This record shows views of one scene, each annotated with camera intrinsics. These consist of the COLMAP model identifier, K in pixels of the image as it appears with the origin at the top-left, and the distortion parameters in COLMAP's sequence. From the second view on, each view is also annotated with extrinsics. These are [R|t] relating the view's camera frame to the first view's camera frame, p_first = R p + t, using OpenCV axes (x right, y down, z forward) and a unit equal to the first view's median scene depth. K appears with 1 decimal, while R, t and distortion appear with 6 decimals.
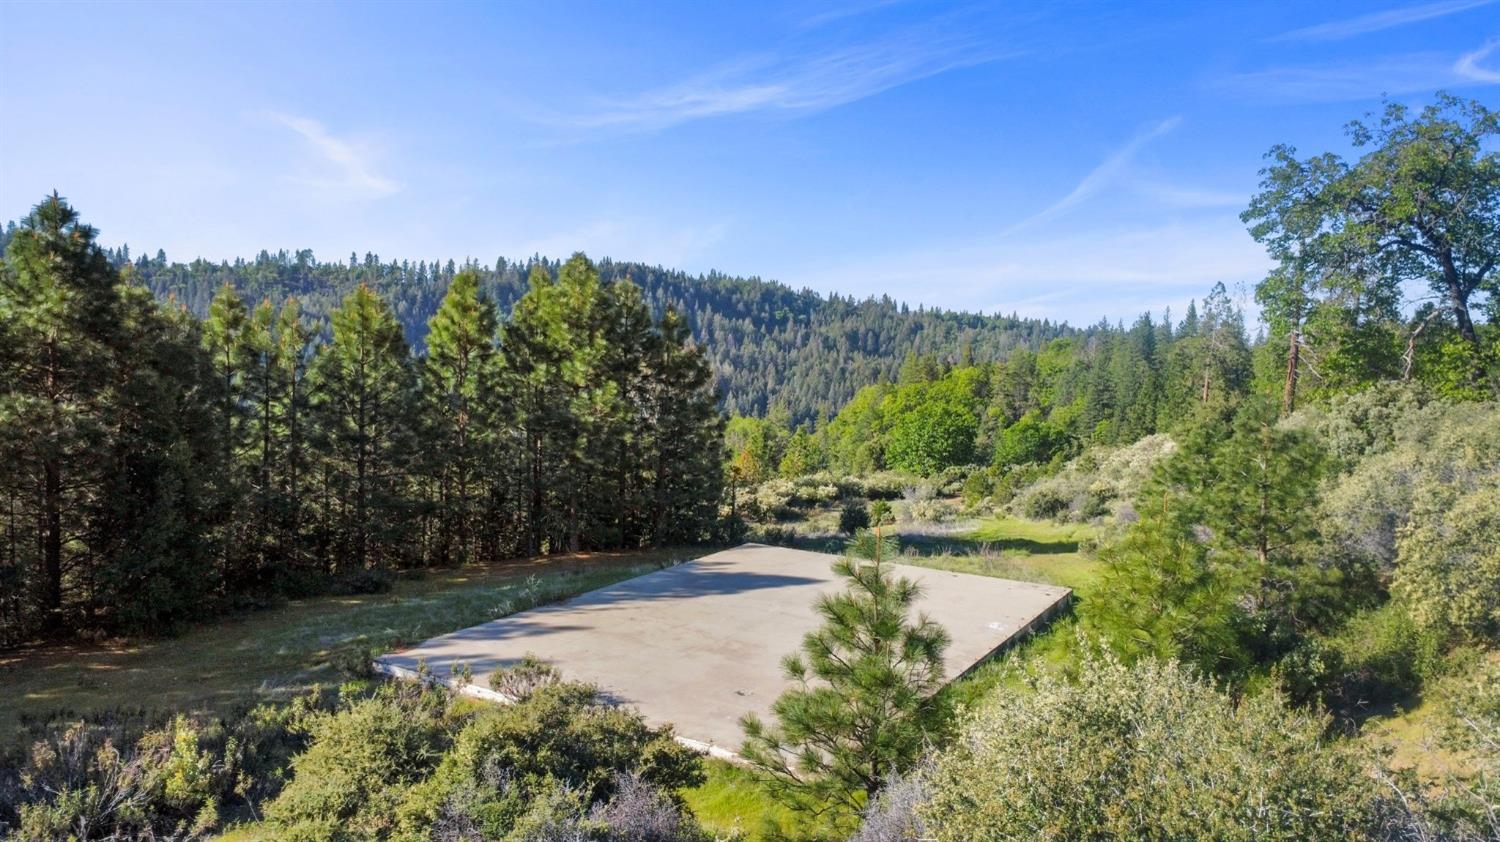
lens RADIAL K [[1119.7, 0, 748.6], [0, 1119.7, 407.9], [0, 0, 1]] dist [0.002713, -0.002086]
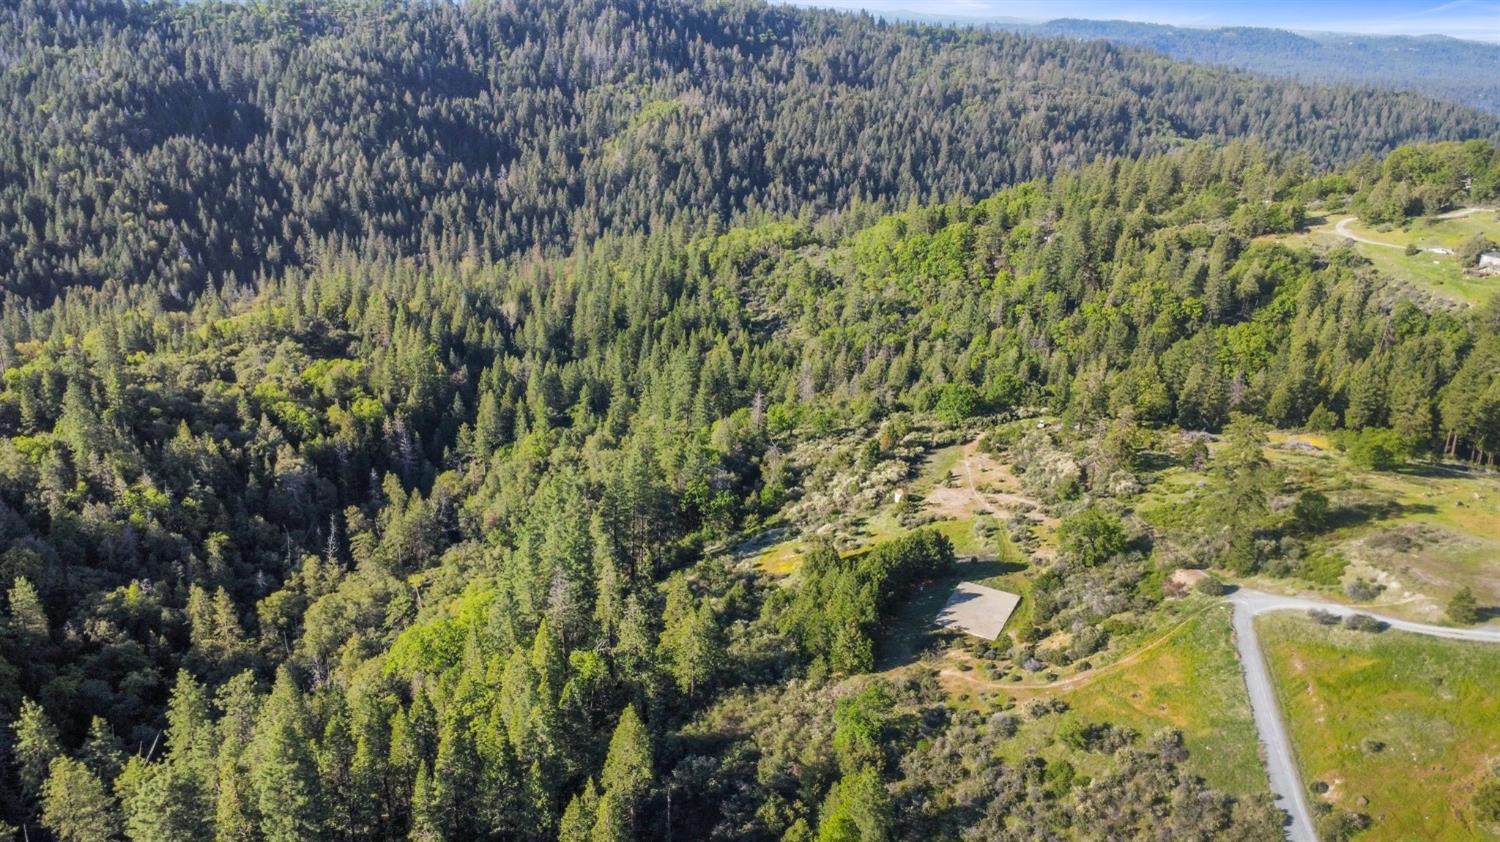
lens RADIAL K [[1119.7, 0, 750.5], [0, 1119.7, 418.2], [0, 0, 1]] dist [0.002713, -0.002086]
pose [[0.999109, -0.014446, 0.039663, -0.036043], [0.001897, 0.954037, 0.299684, -0.066429], [-0.042169, -0.299341, 0.953214, -0.114147]]
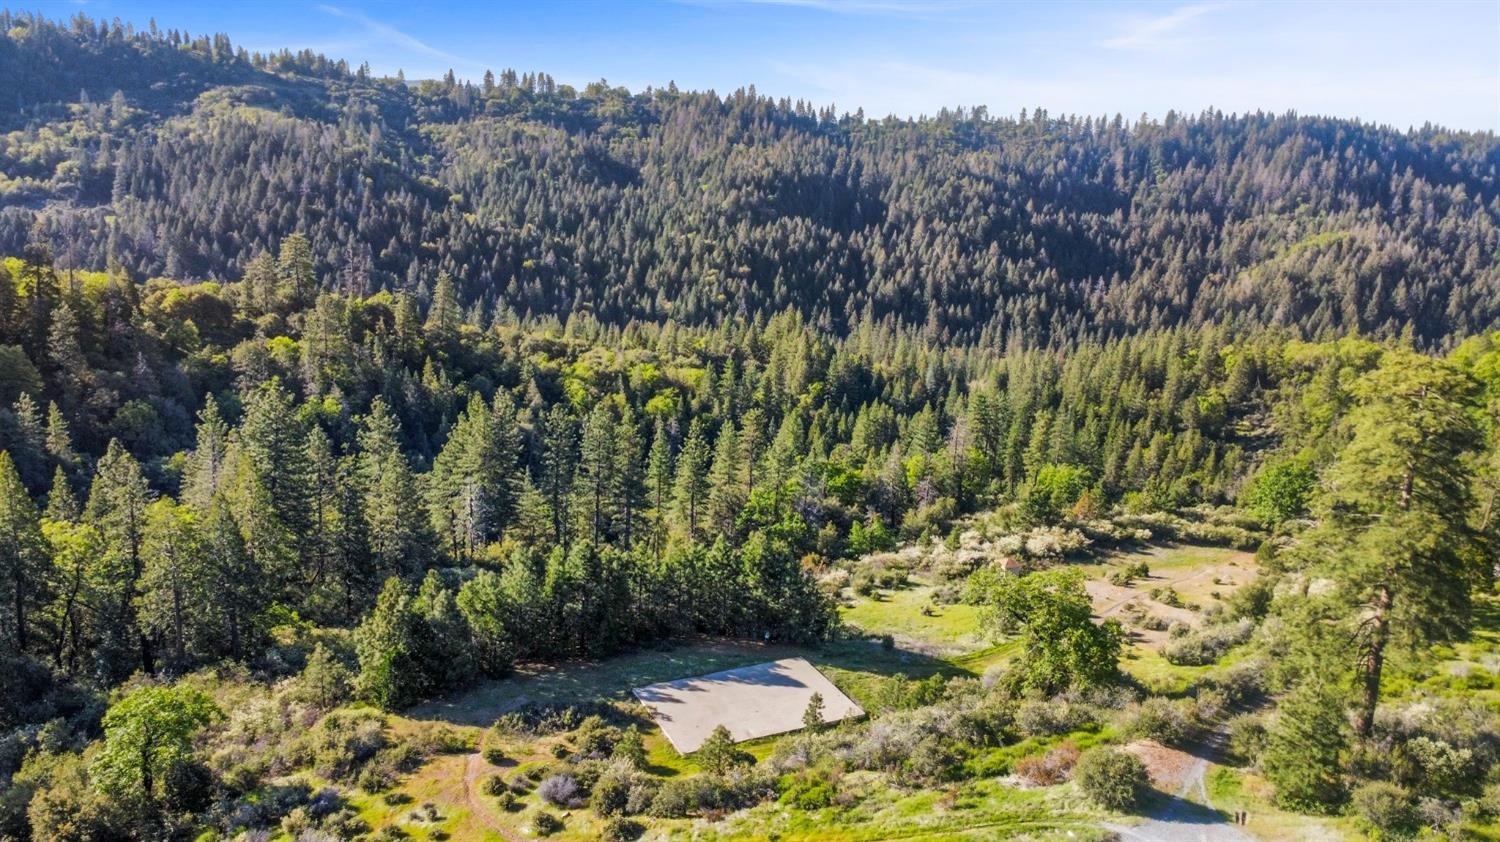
lens RADIAL K [[1119.7, 0, 745.9], [0, 1119.7, 411.7], [0, 0, 1]] dist [0.002713, -0.002086]
pose [[0.828730, 0.148899, -0.539478, 0.037664], [-0.061923, 0.982435, 0.176033, -0.027665], [0.556213, -0.112478, 0.823393, -0.036945]]
